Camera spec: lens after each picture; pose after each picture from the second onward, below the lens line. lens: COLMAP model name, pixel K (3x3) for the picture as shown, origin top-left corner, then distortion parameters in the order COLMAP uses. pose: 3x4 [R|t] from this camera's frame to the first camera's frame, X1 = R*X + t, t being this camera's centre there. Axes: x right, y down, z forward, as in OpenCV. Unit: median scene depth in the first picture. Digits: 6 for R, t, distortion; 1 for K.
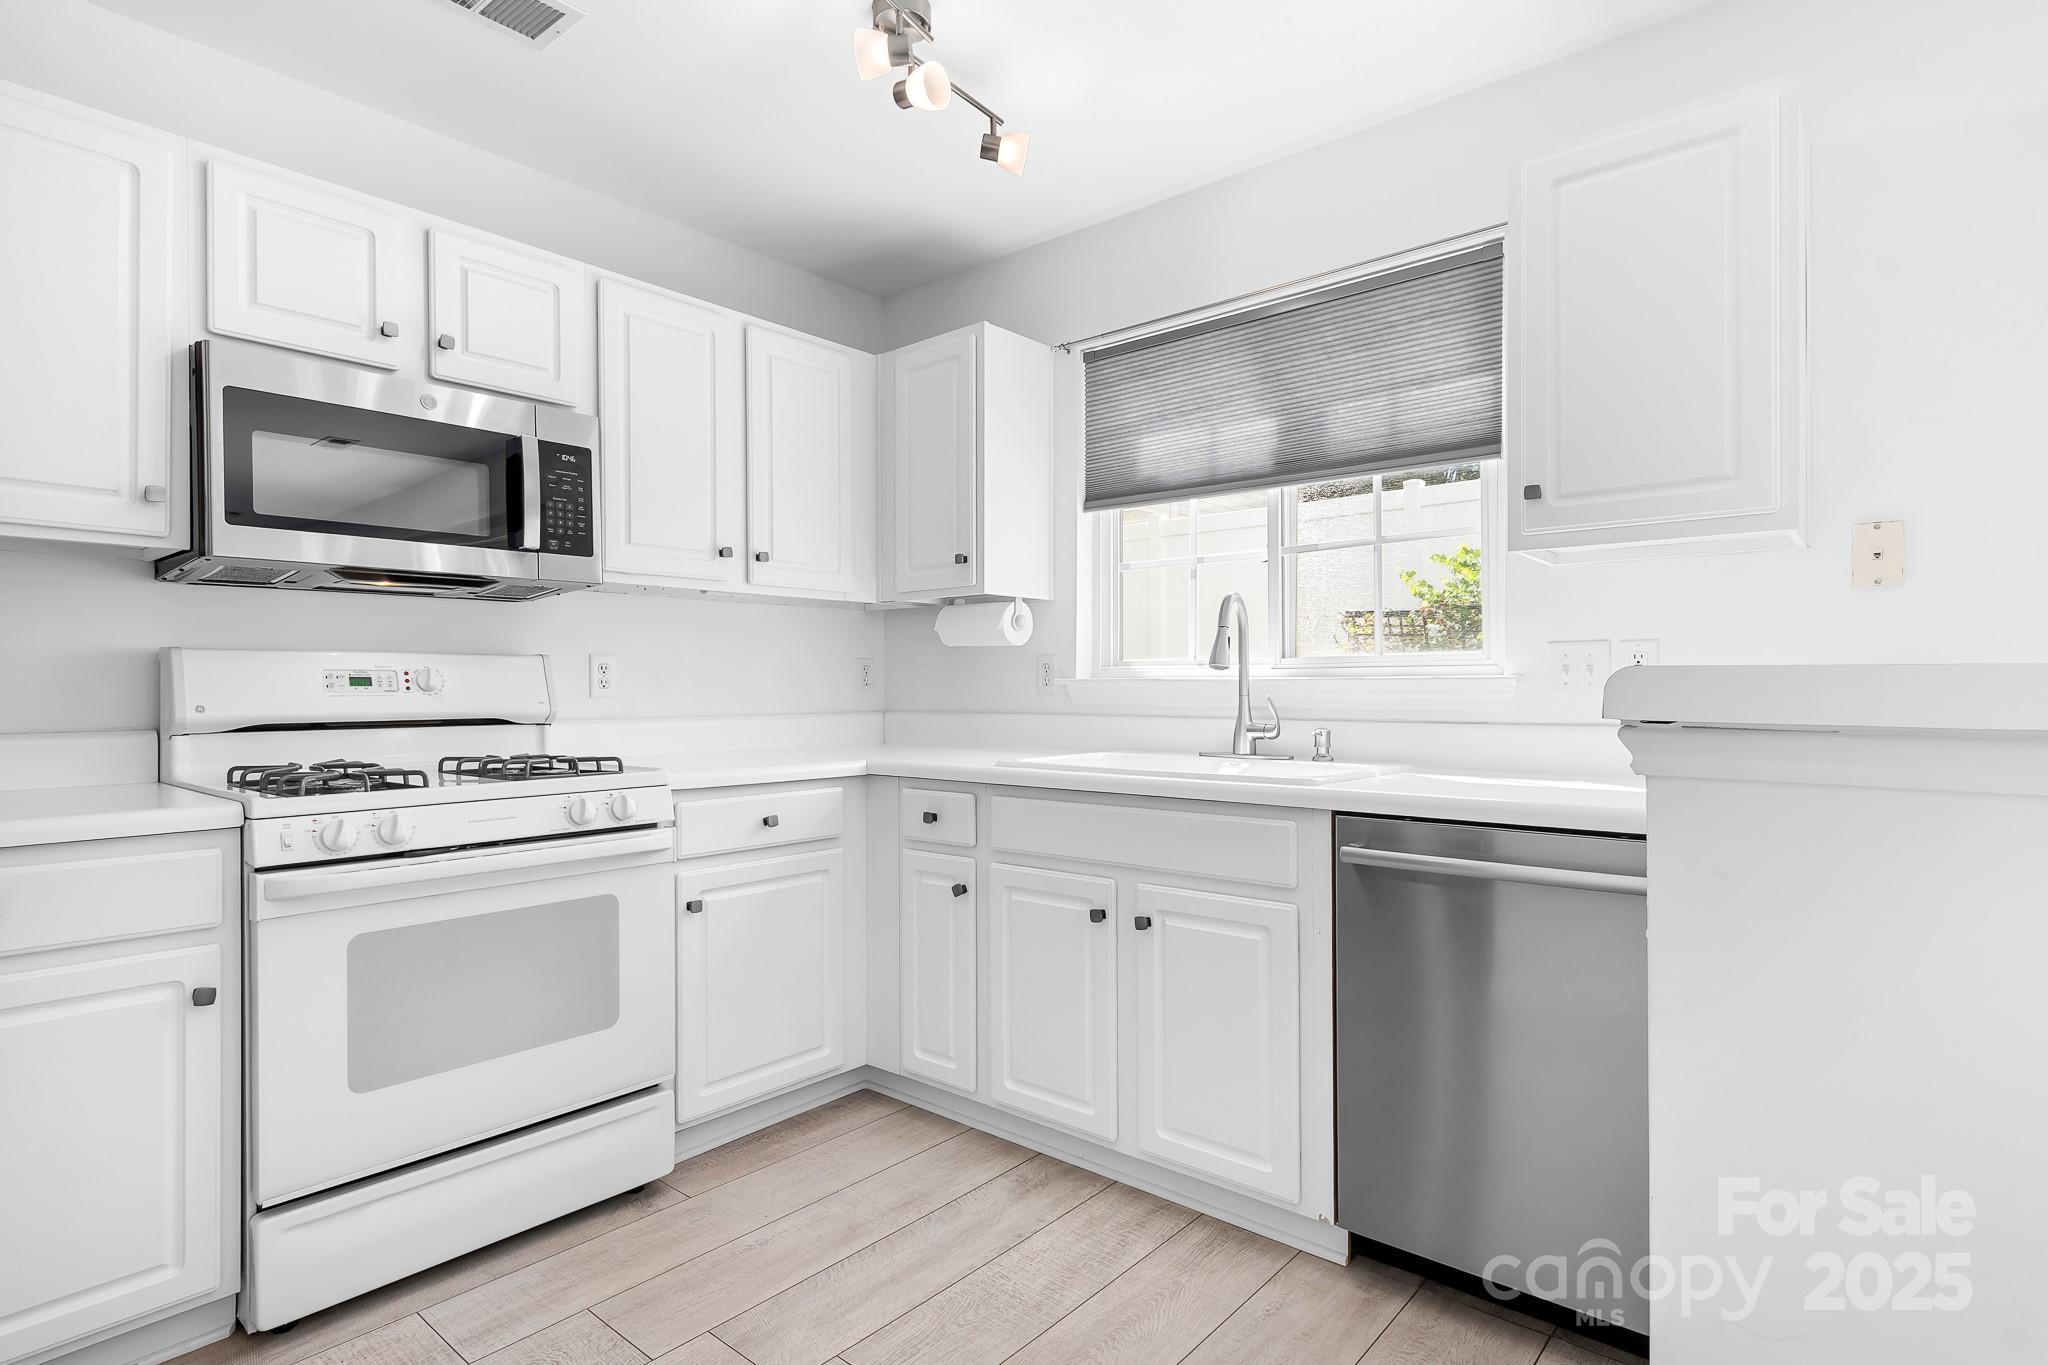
lens RADIAL K [[1051.0, 0, 1016.1], [0, 1051.0, 689.0], [0, 0, 1]] dist [0.030488, -0.026455]
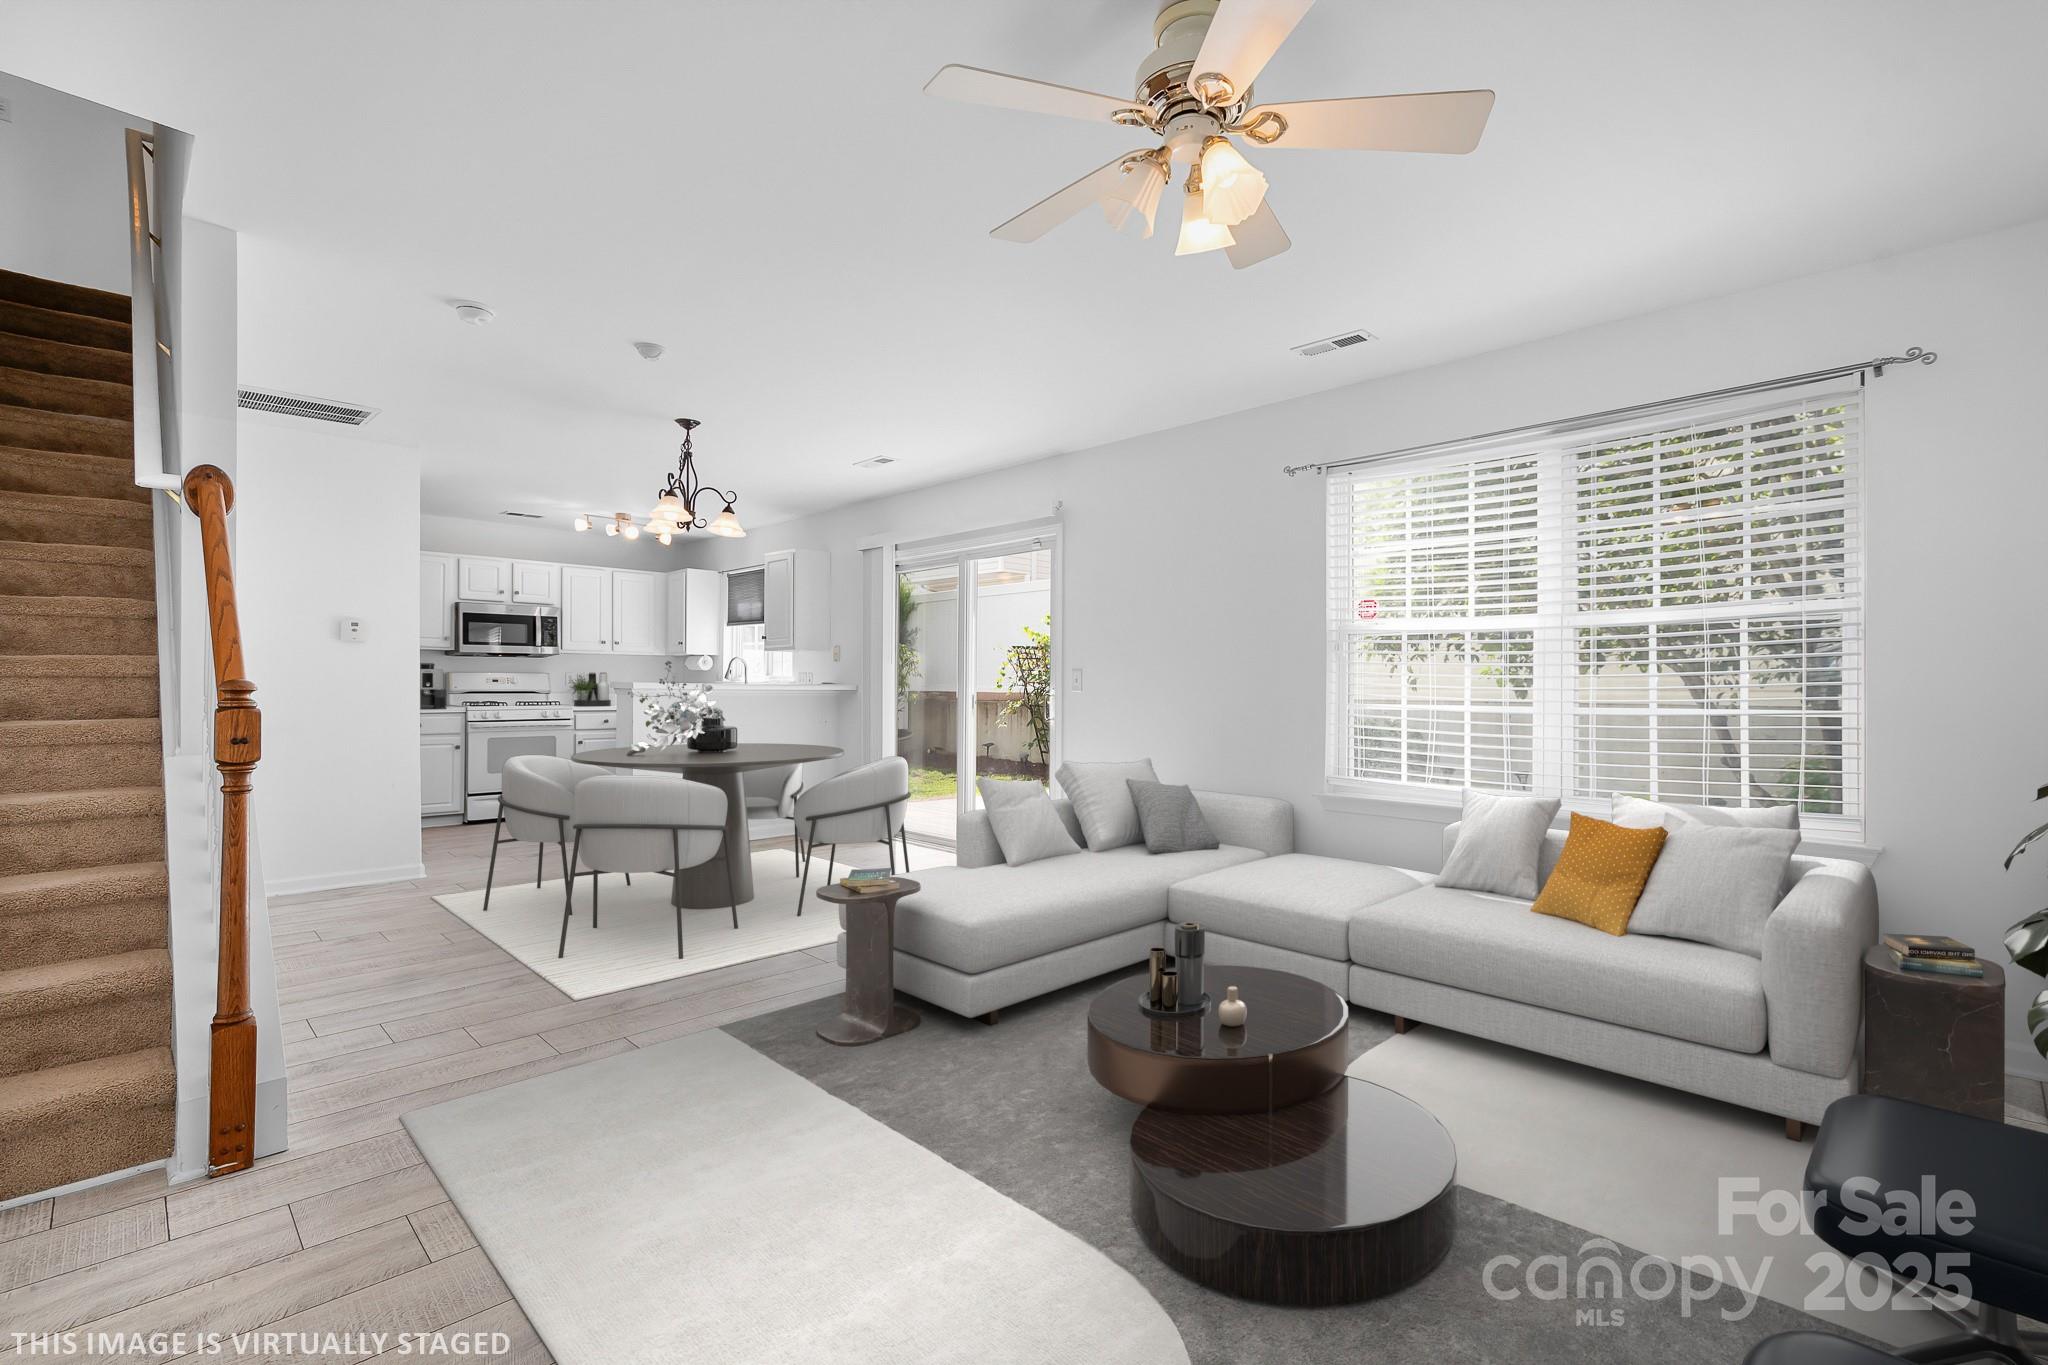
lens RADIAL K [[922.2, 0, 1024.0], [0, 922.2, 682.5], [0, 0, 1]] dist [0.002338, 0.000032]
pose [[0.996579, 0.008151, -0.082239, 1.497738], [-0.008557, 0.999953, -0.004588, -0.001831], [0.082197, 0.005277, 0.996602, -2.078892]]
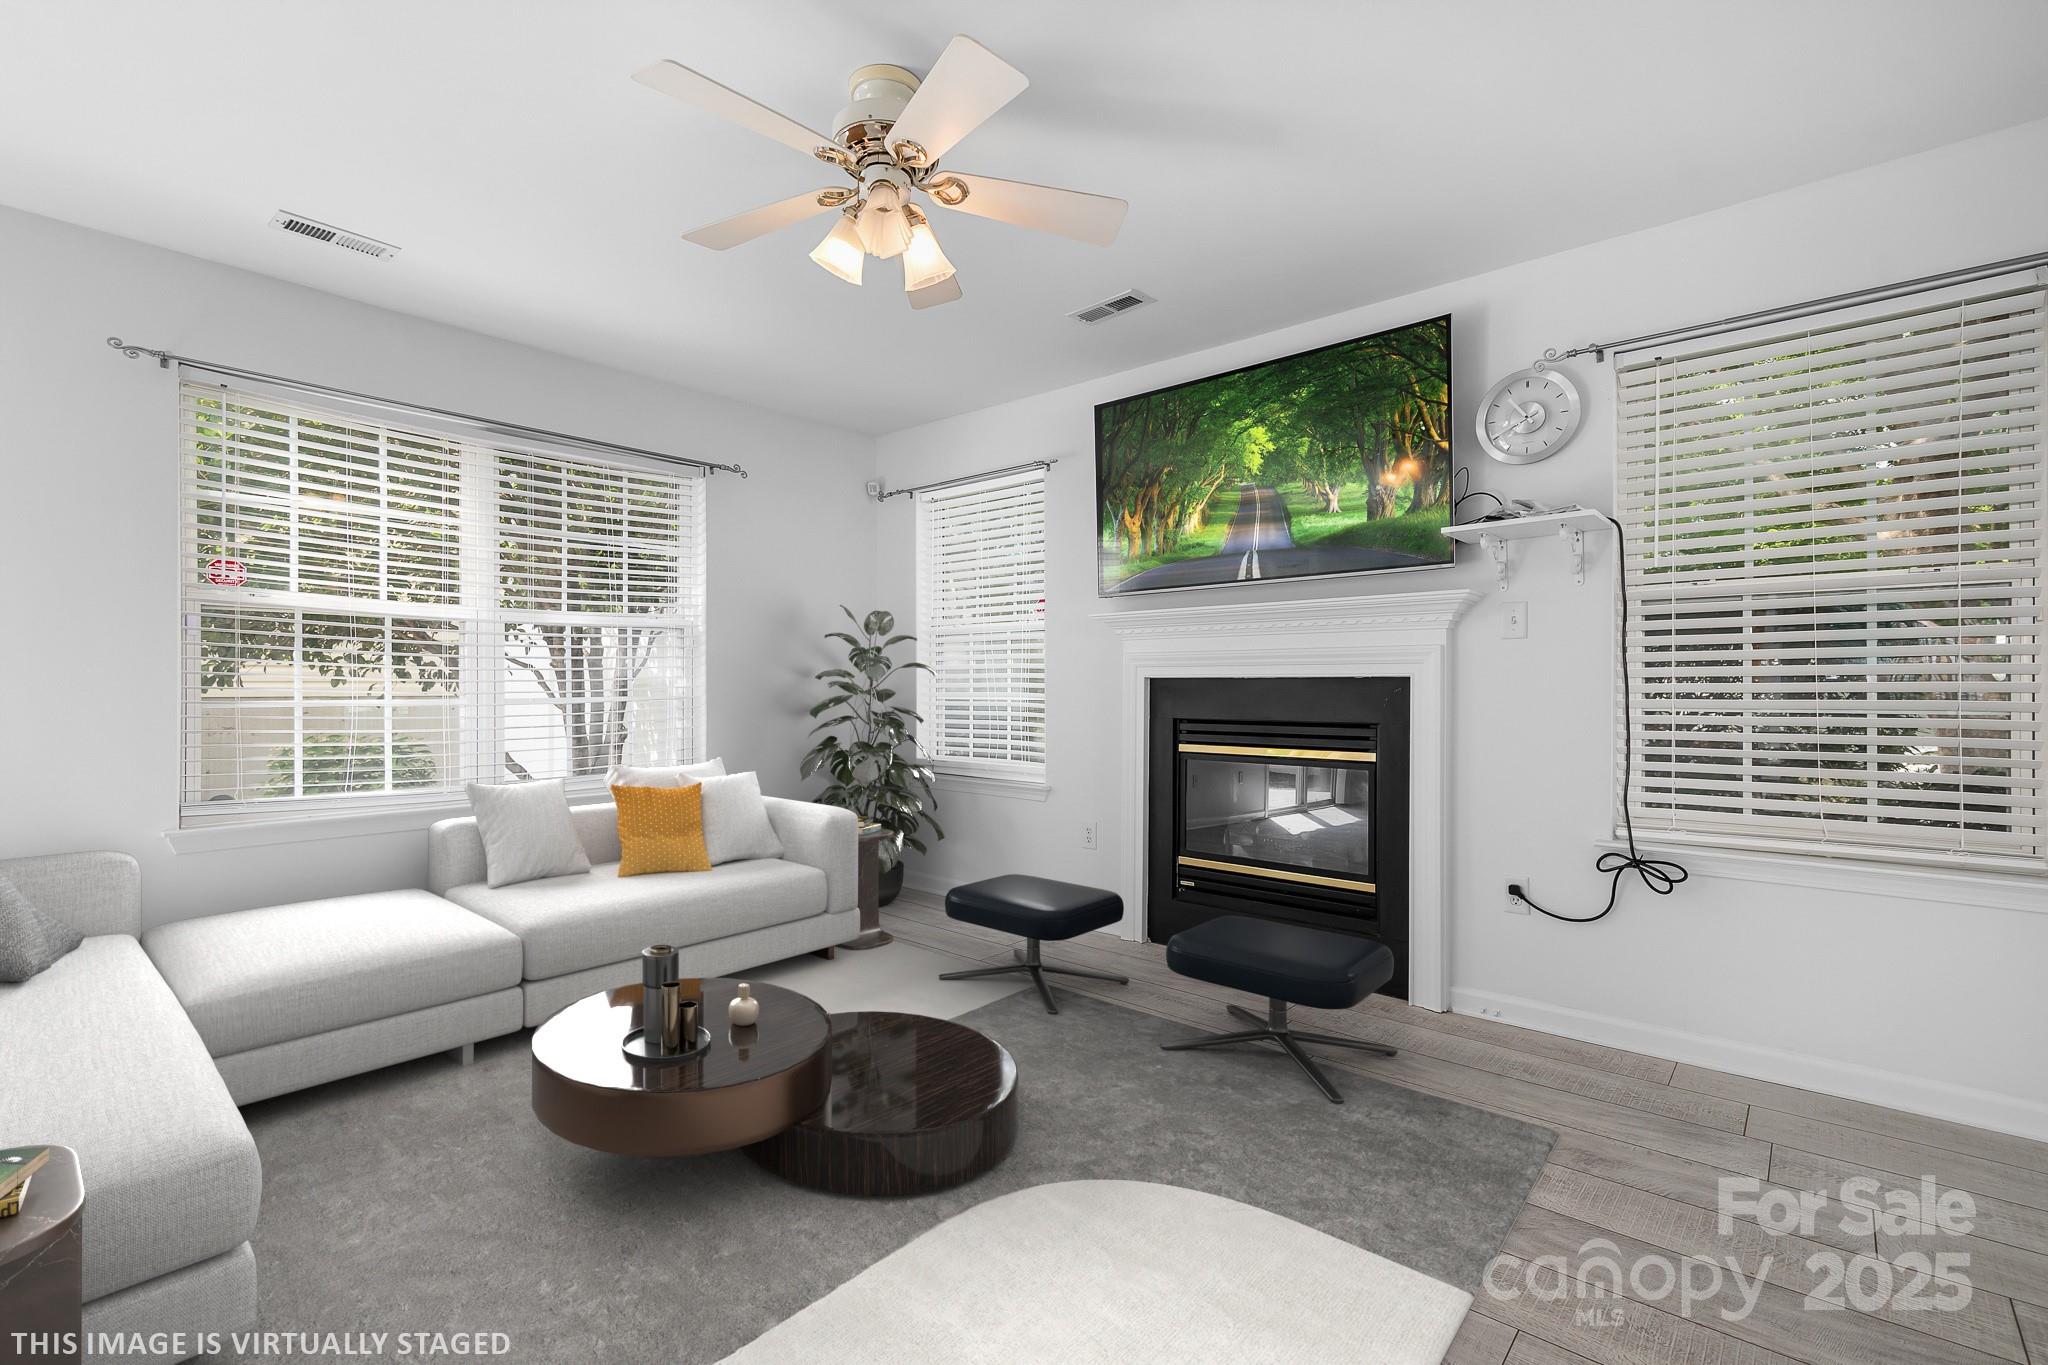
lens RADIAL K [[916.9, 0, 967.3], [0, 916.9, 681.2], [0, 0, 1]] dist [0.000747, 0.000171]
pose [[0.020861, 0.007539, 0.999754, 0.703423], [0.001457, 0.999970, -0.007571, 0.009477], [-0.999781, 0.001614, 0.020850, -1.335580]]
